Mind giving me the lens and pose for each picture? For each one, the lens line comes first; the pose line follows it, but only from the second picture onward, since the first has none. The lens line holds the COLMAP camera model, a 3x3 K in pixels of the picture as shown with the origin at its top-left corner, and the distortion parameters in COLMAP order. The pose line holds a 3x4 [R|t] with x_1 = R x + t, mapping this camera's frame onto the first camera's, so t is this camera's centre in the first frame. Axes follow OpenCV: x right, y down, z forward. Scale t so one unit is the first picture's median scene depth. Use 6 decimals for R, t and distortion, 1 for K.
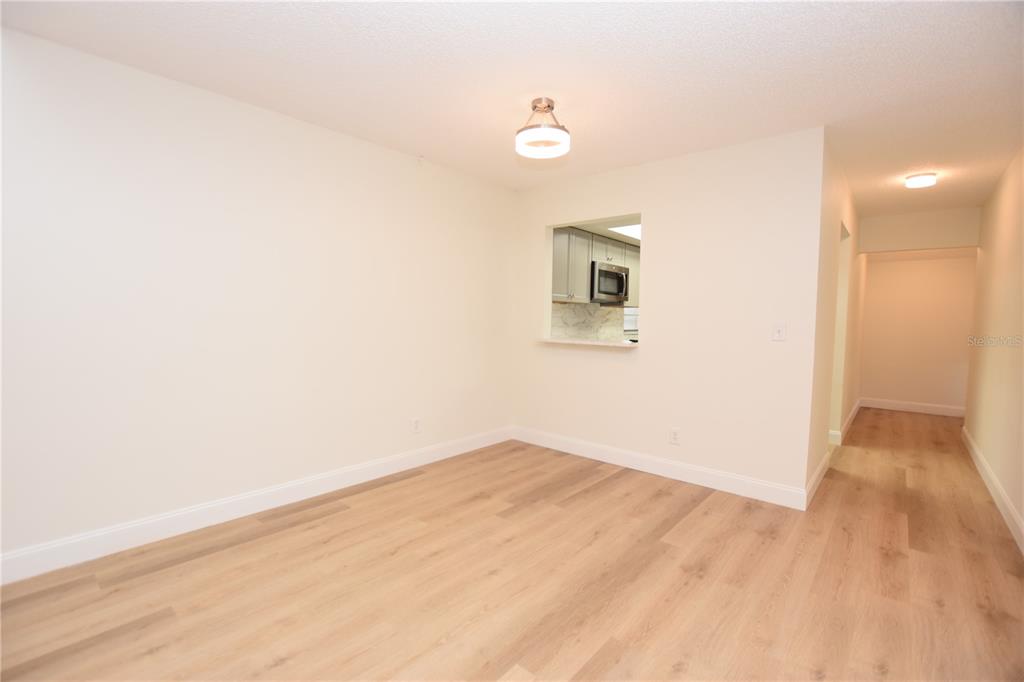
lens RADIAL K [[457.2, 0, 496.0], [0, 457.2, 347.3], [0, 0, 1]] dist [-0.029549, 0.002437]
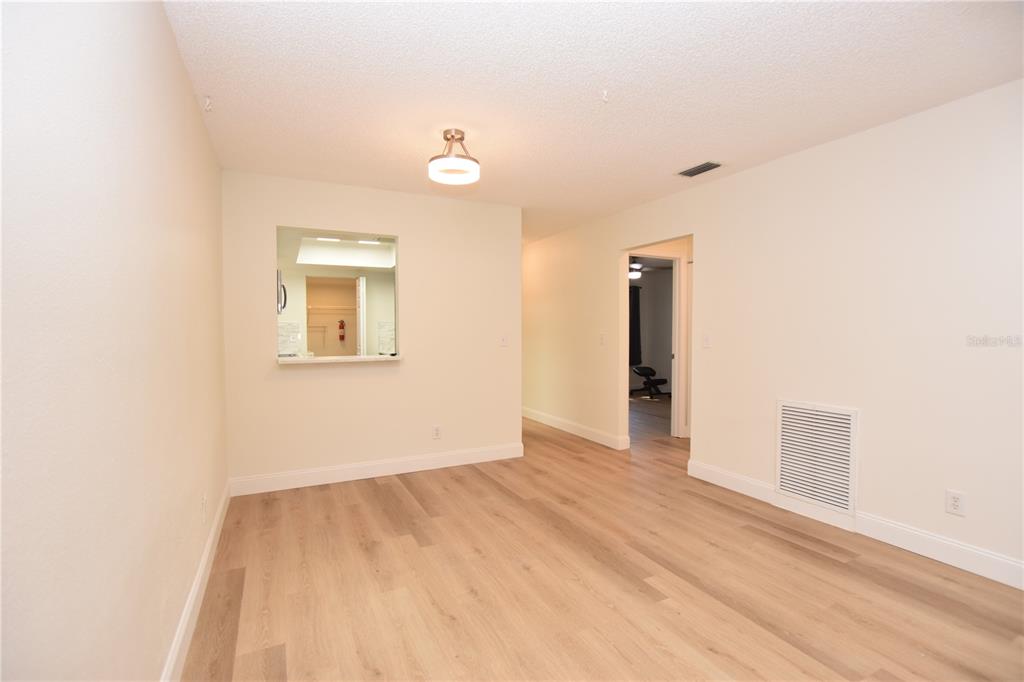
lens RADIAL K [[457.2, 0, 517.8], [0, 457.2, 338.2], [0, 0, 1]] dist [-0.029549, 0.002437]
pose [[0.354694, -0.032502, 0.934417, -0.749003], [0.072702, 0.997329, 0.007094, -0.047098], [-0.932152, 0.065417, 0.356110, 0.438891]]
